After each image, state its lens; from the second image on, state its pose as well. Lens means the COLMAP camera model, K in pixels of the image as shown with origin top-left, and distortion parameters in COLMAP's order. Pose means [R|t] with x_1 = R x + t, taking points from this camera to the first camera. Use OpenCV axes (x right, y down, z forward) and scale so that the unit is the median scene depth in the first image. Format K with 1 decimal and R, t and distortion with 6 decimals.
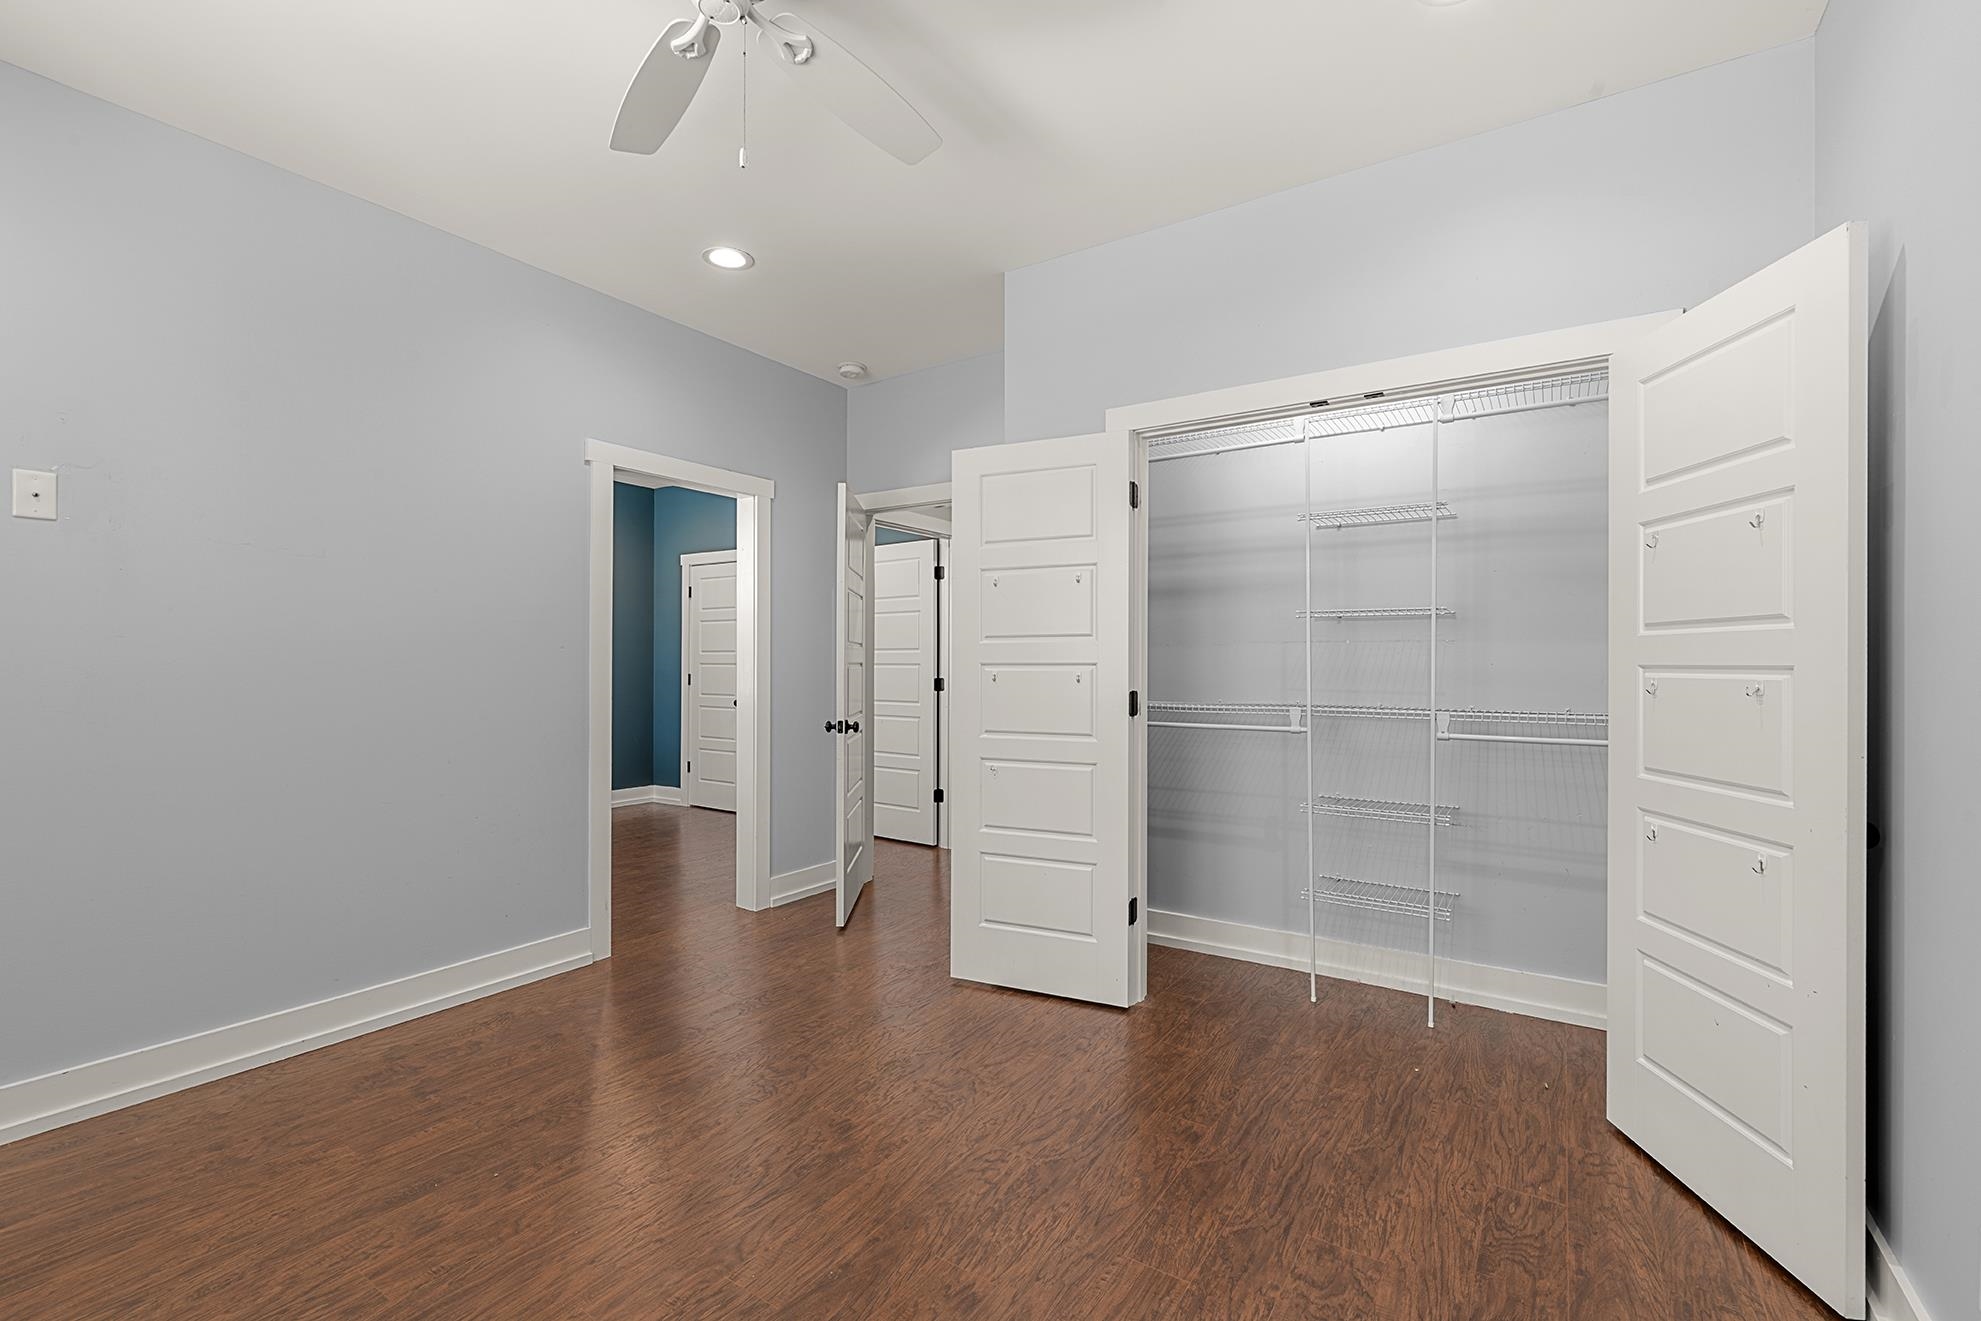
lens RADIAL K [[873.2, 0, 990.5], [0, 873.2, 660.5], [0, 0, 1]] dist [-0.000858, -0.000076]
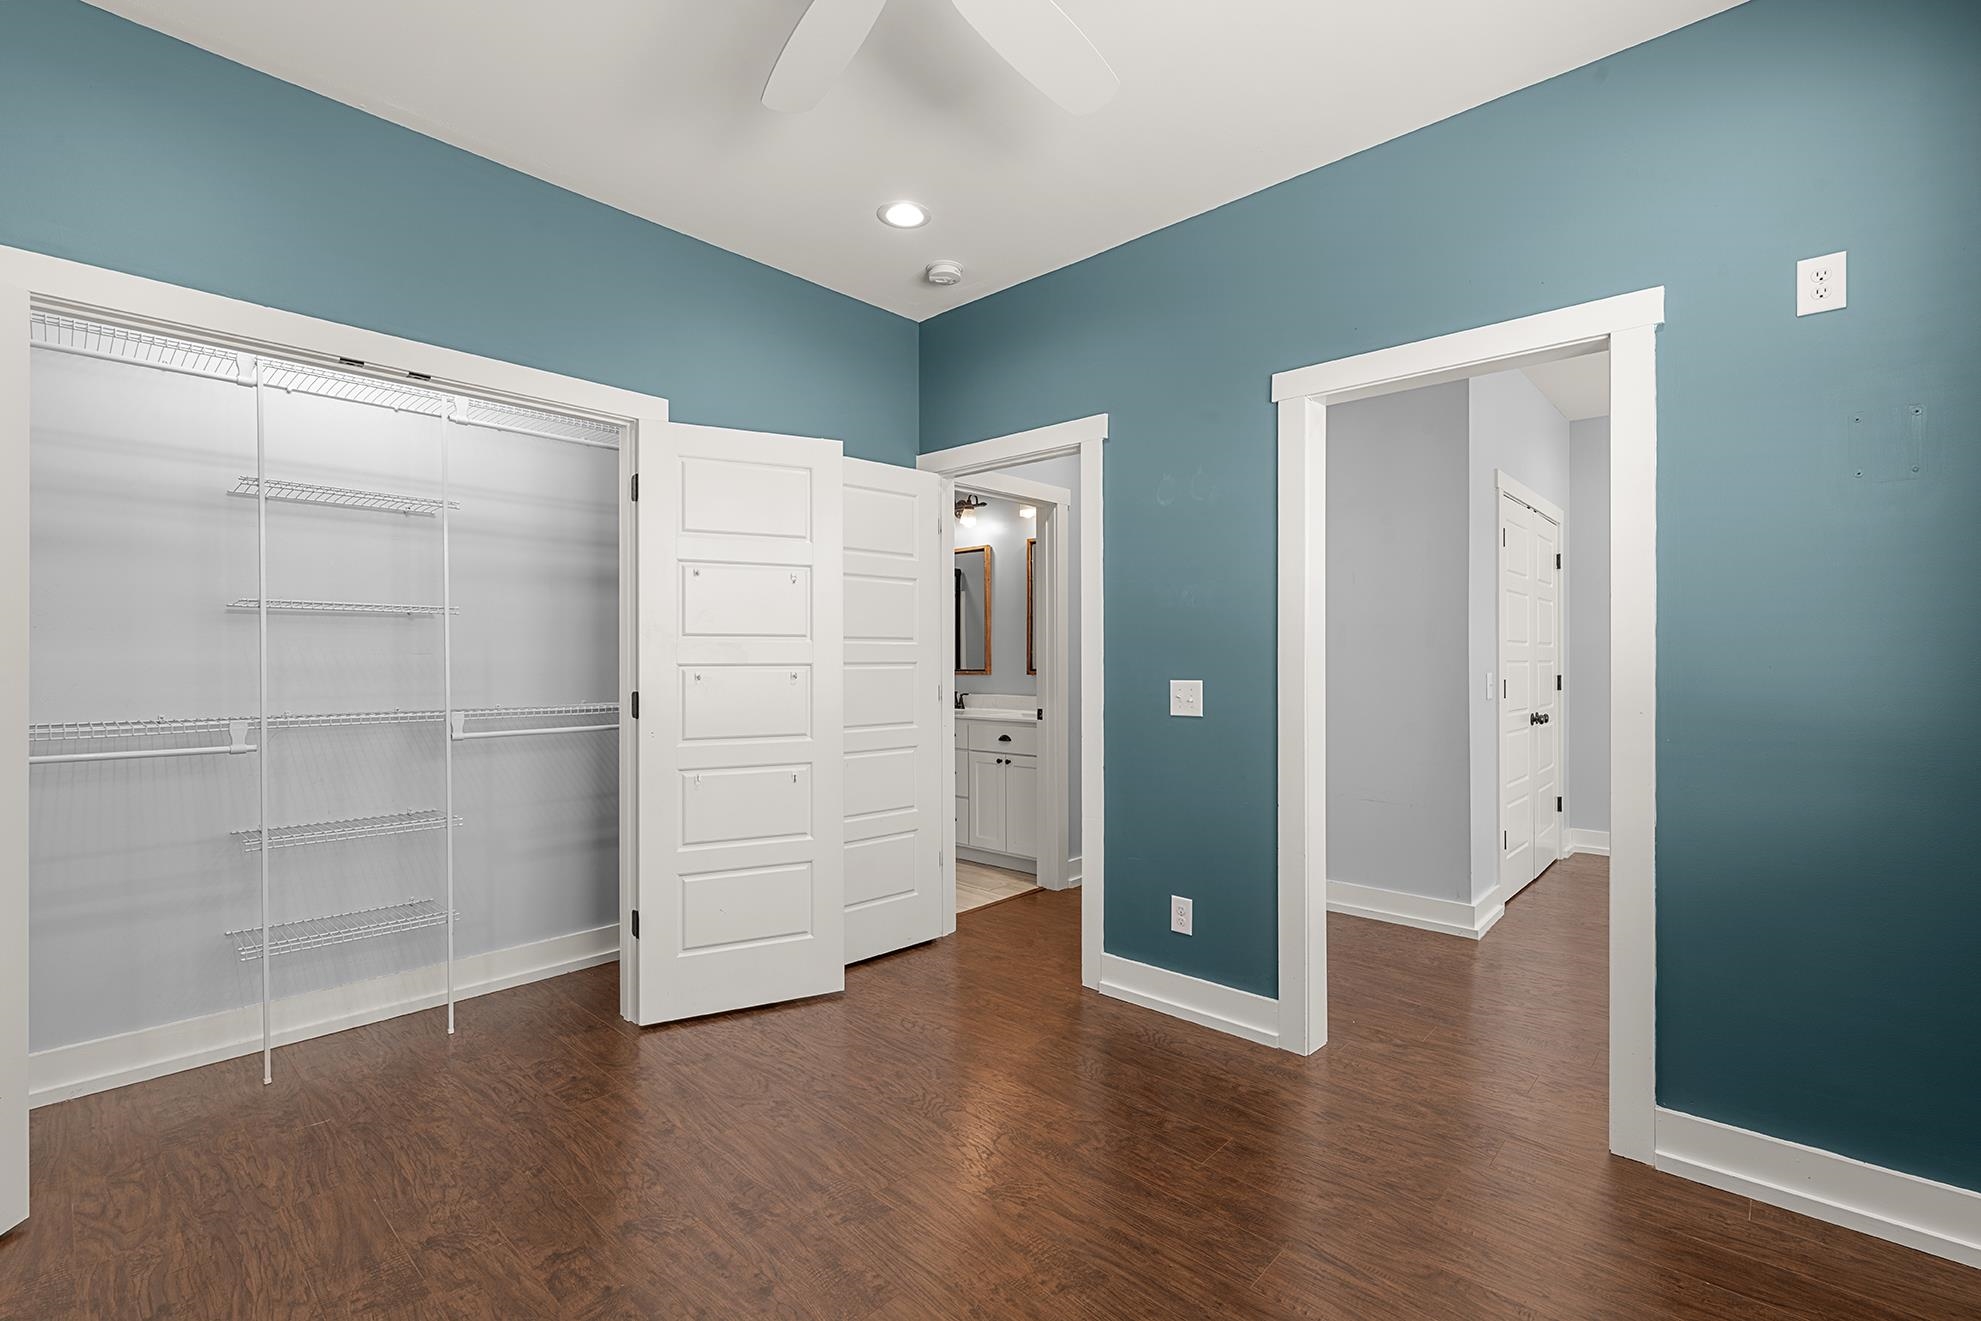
lens RADIAL K [[852.5, 0, 988.7], [0, 852.5, 650.6], [0, 0, 1]] dist [-0.001124, -0.000127]
pose [[0.171119, 0.010919, 0.985190, -0.338903], [0.002718, 0.999930, -0.011554, 0.001316], [-0.985247, 0.004655, 0.171077, 0.236322]]
